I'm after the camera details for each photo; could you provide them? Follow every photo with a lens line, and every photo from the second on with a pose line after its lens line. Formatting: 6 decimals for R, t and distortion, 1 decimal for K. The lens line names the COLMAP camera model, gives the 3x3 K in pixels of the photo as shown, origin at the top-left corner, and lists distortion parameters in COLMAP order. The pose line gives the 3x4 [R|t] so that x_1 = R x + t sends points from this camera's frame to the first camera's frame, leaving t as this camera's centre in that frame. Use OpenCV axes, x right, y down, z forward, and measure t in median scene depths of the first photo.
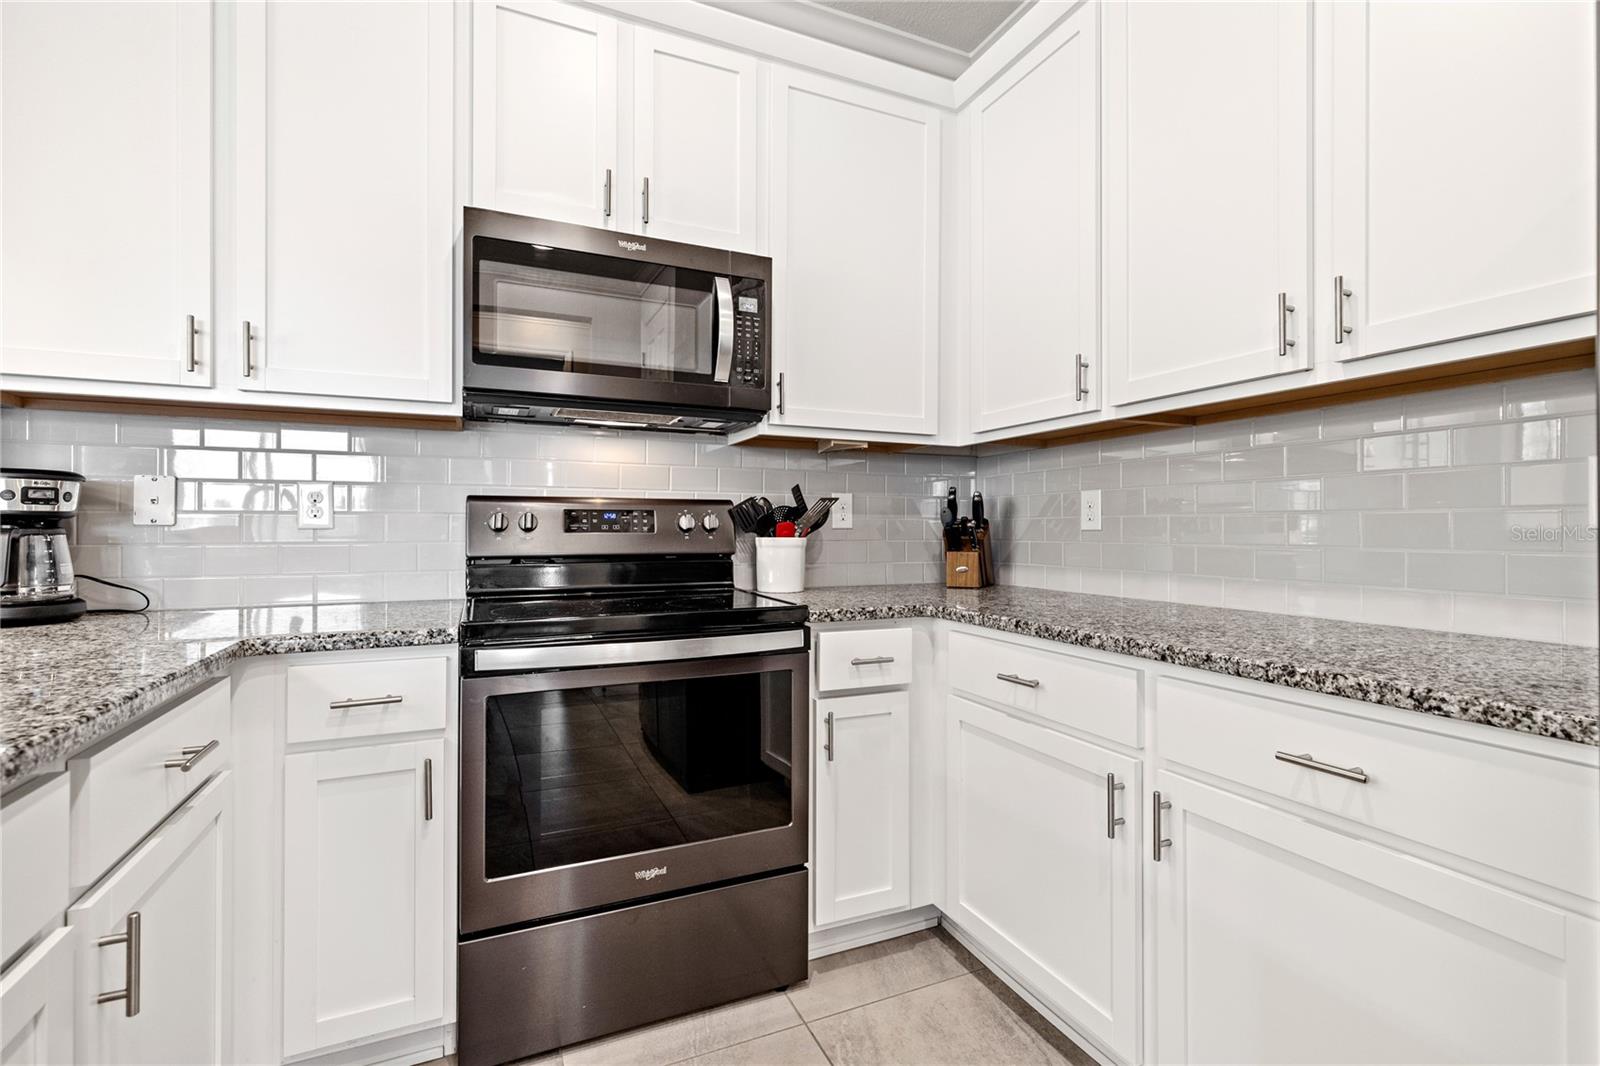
lens RADIAL K [[720.1, 0, 803.0], [0, 720.1, 525.6], [0, 0, 1]] dist [0.005535, -0.002267]
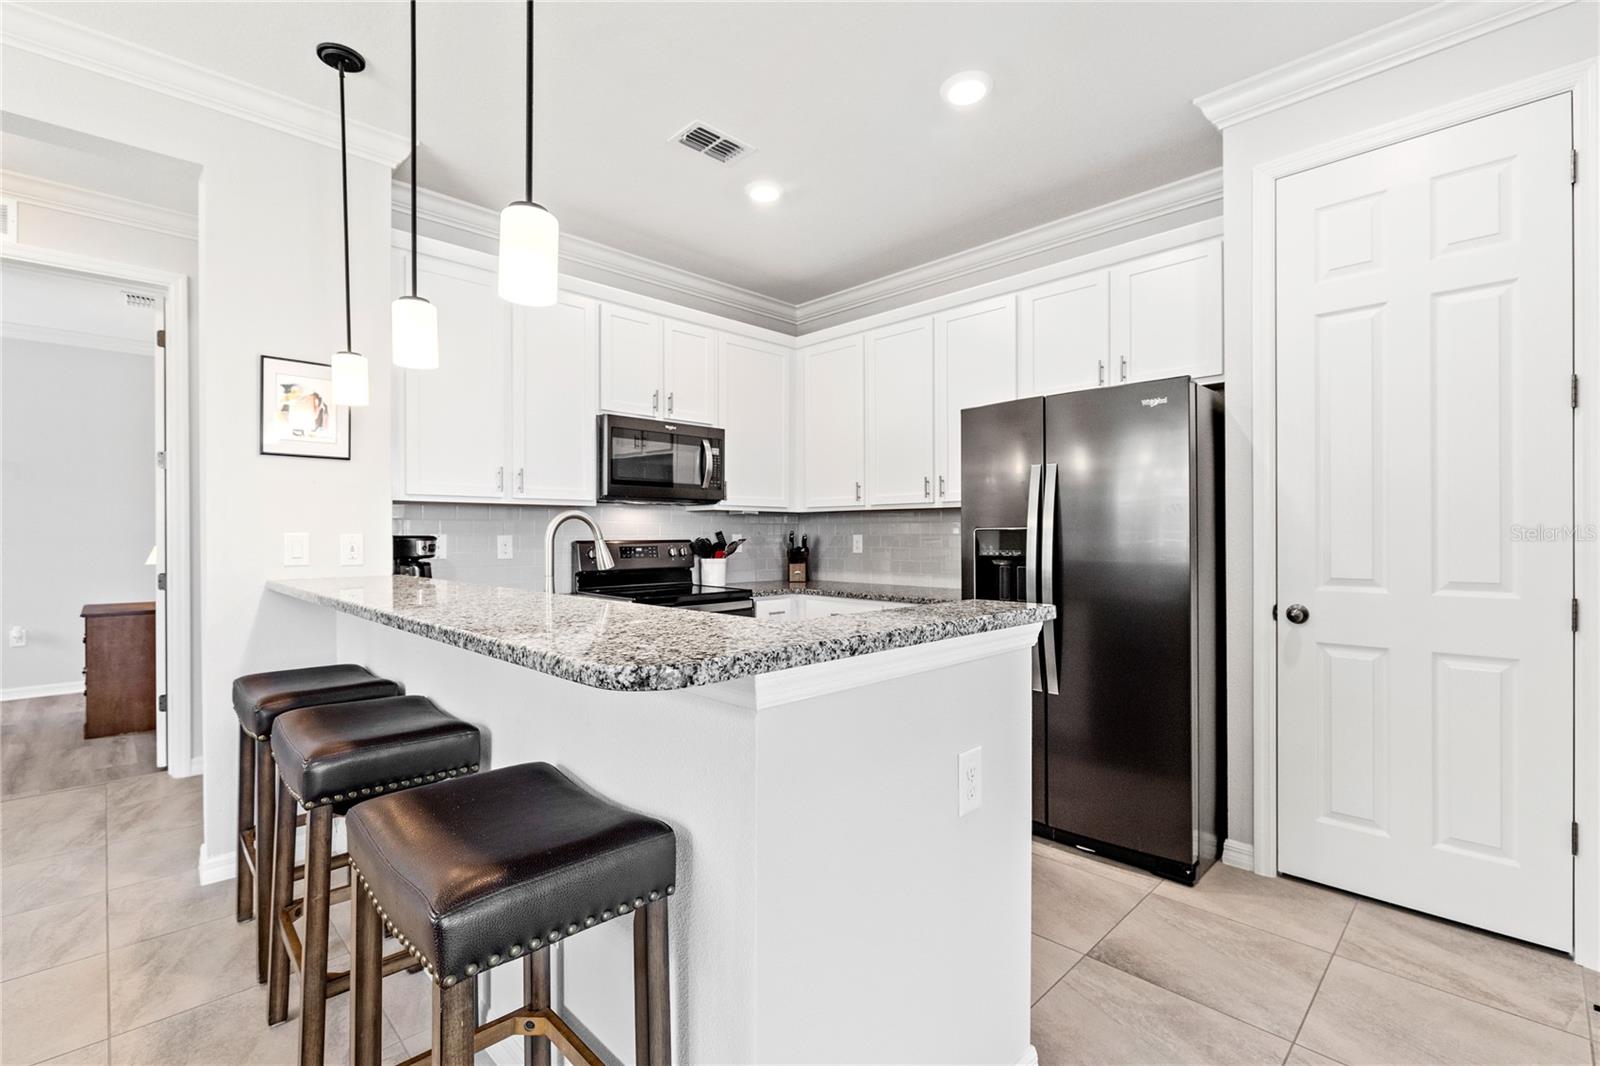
lens RADIAL K [[720.1, 0, 798.5], [0, 720.1, 532.2], [0, 0, 1]] dist [0.005535, -0.002267]
pose [[0.937303, -0.002119, 0.348510, -0.591492], [0.002045, 0.999998, 0.000579, -0.065786], [-0.348511, 0.000170, 0.937305, -1.098663]]
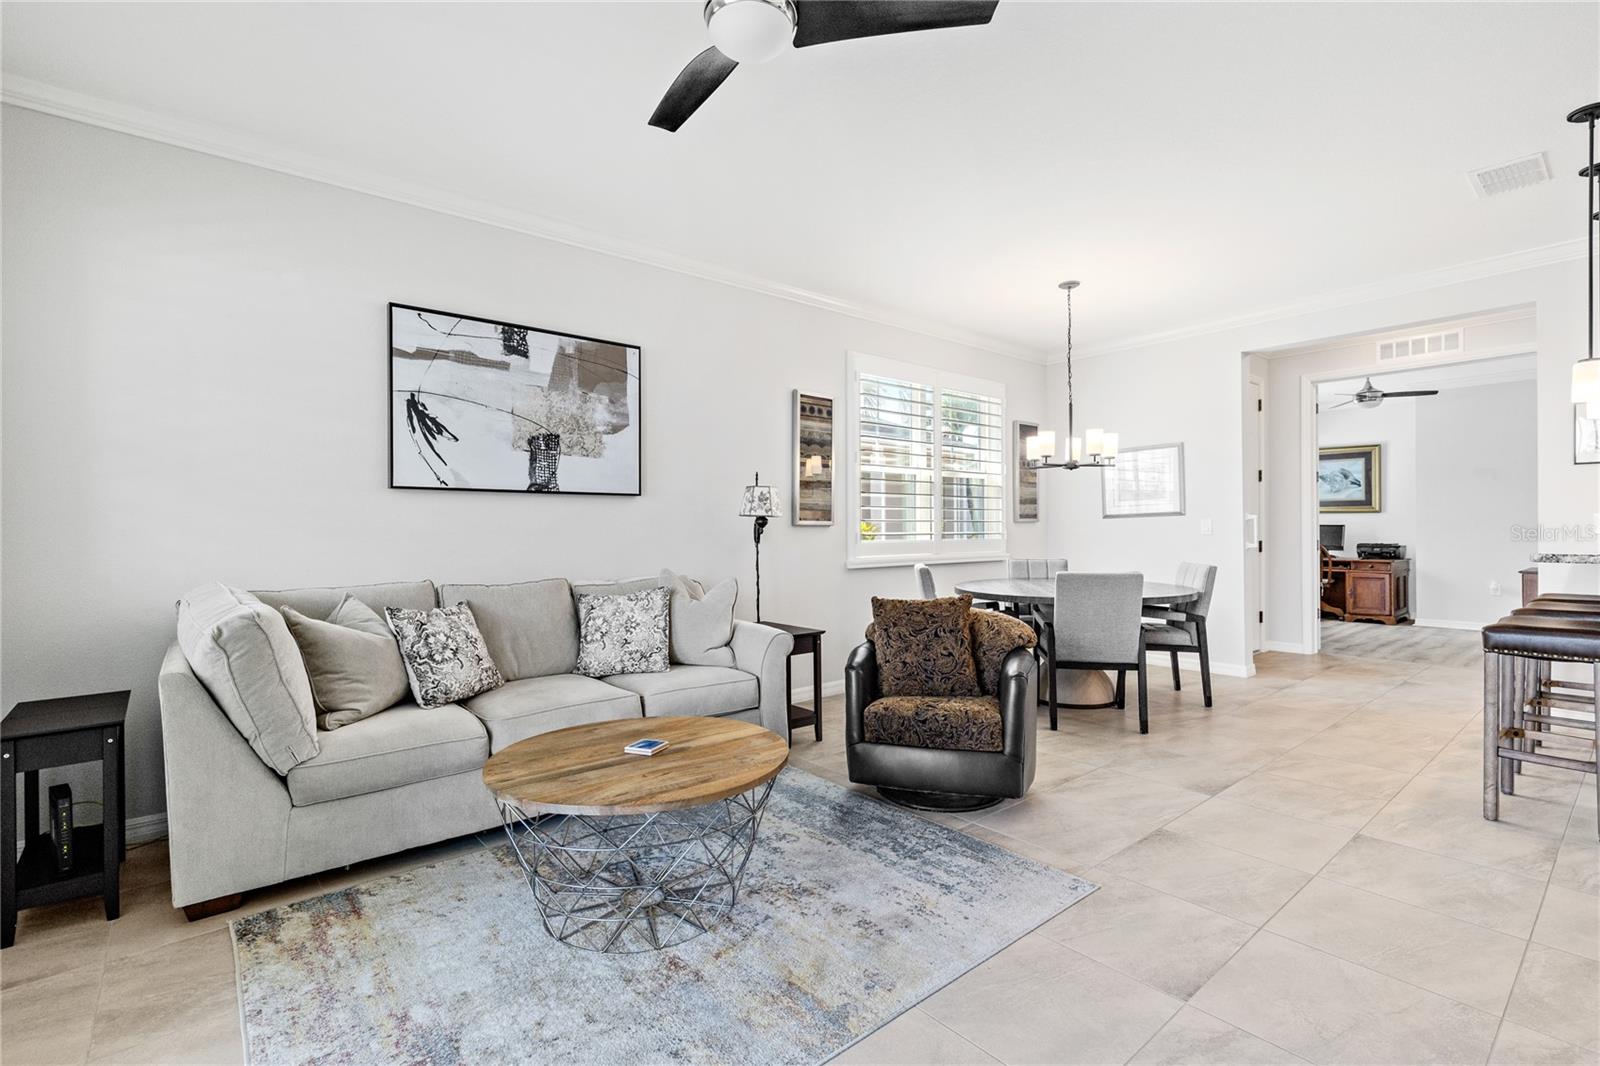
lens RADIAL K [[720.1, 0, 809.8], [0, 720.1, 531.5], [0, 0, 1]] dist [0.005535, -0.002267]
pose [[0.287550, -0.000056, -0.957766, 0.367339], [0.011011, 0.999934, 0.003248, -0.042309], [0.957702, -0.011479, 0.287531, -2.323474]]
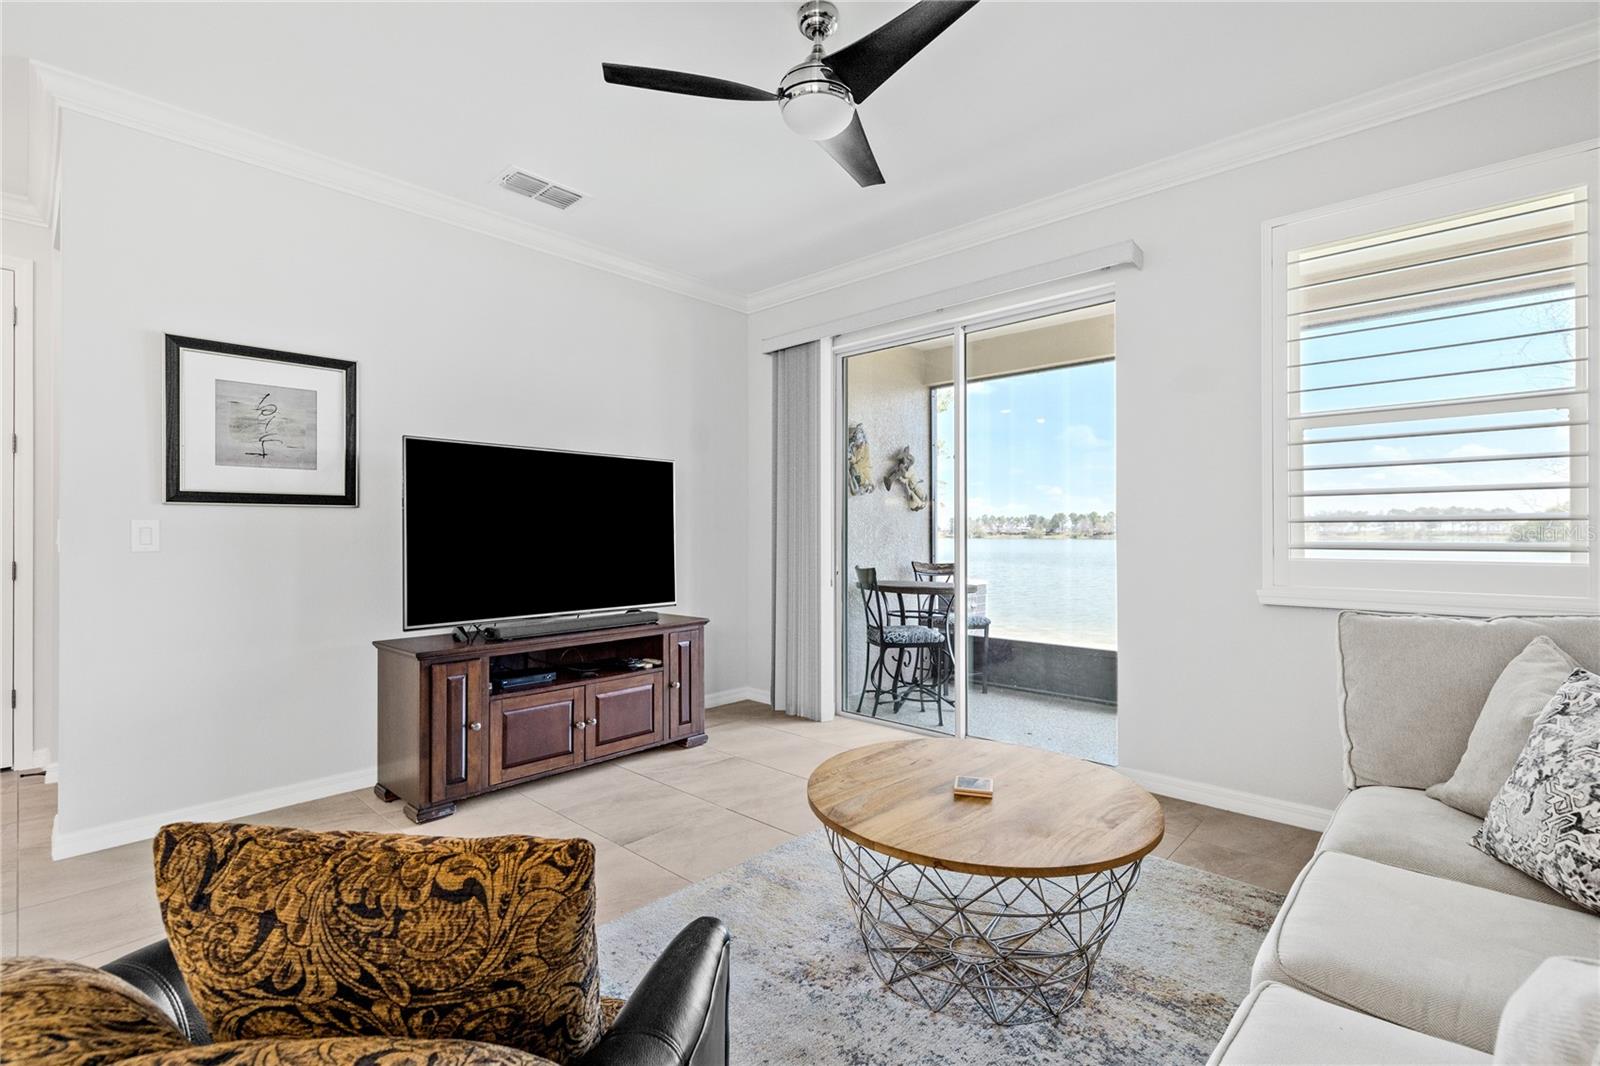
lens RADIAL K [[720.1, 0, 800.7], [0, 720.1, 525.6], [0, 0, 1]] dist [0.005535, -0.002267]
pose [[-0.387726, 0.010878, 0.921711, -1.654328], [-0.001283, 0.999923, -0.012341, -0.040537], [-0.921774, -0.005967, -0.387682, -1.635897]]
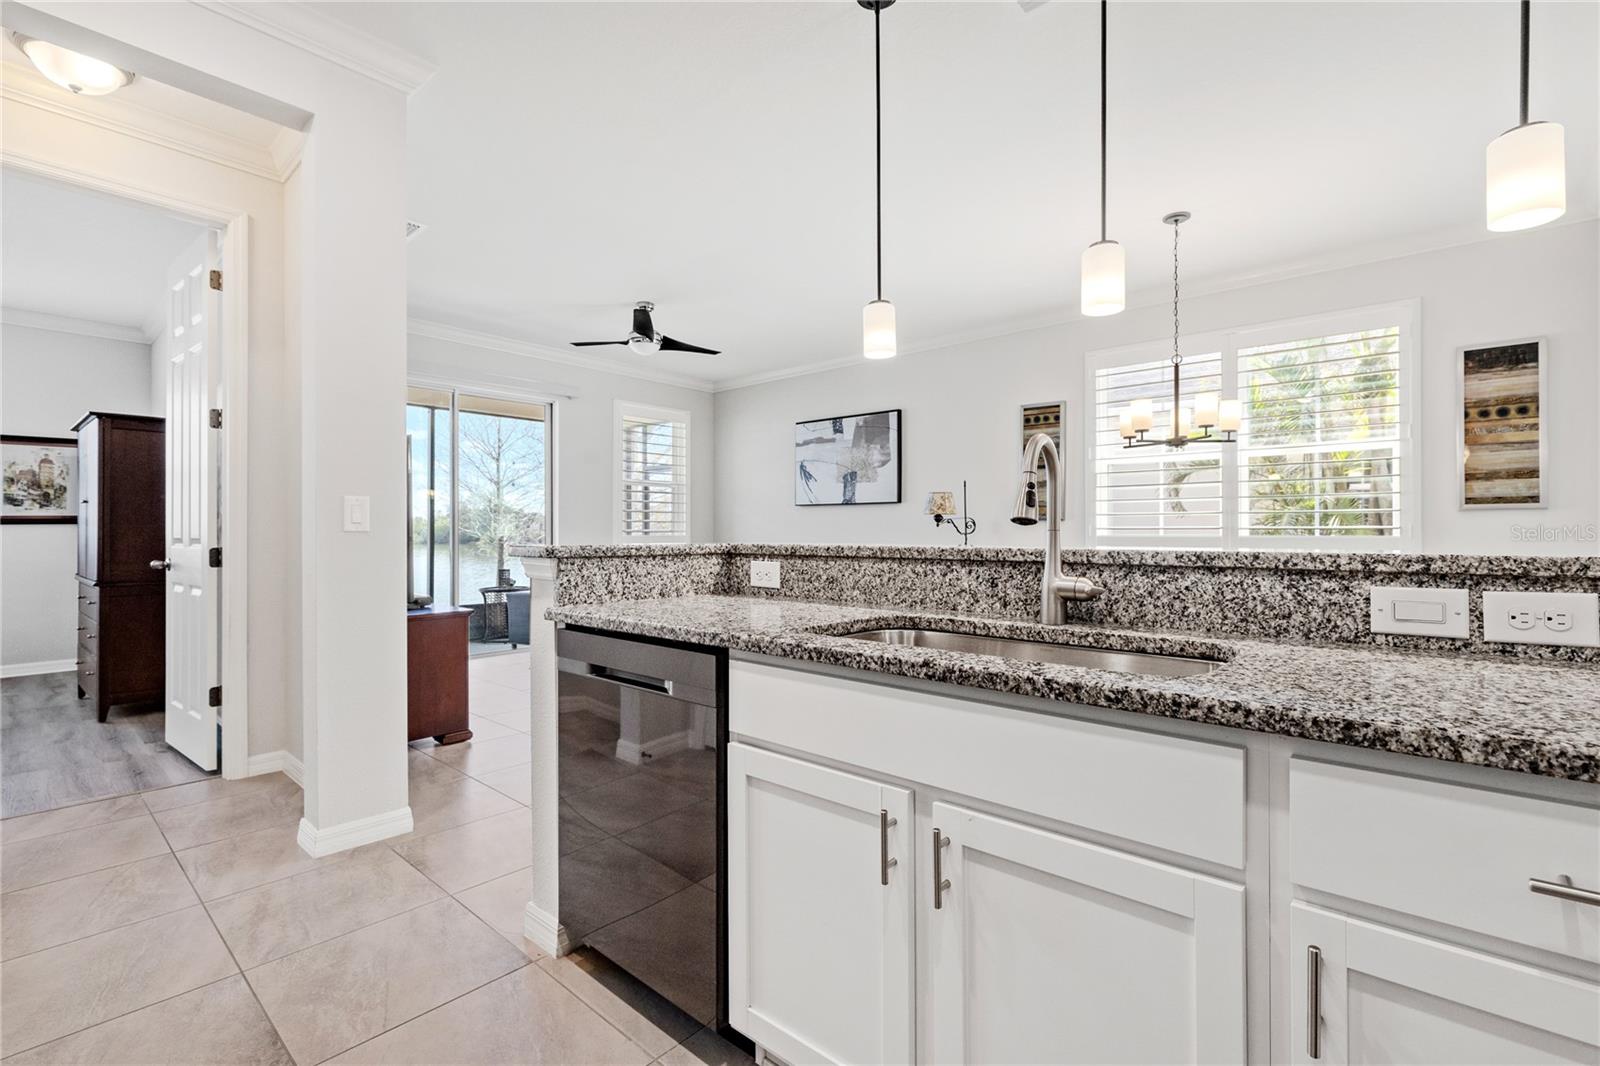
lens RADIAL K [[720.1, 0, 802.6], [0, 720.1, 529.3], [0, 0, 1]] dist [0.005535, -0.002267]
pose [[-0.907107, -0.001579, -0.420896, 0.028299], [0.001699, 0.999971, -0.007412, 0.003385], [0.420896, -0.007439, -0.907079, 0.682862]]
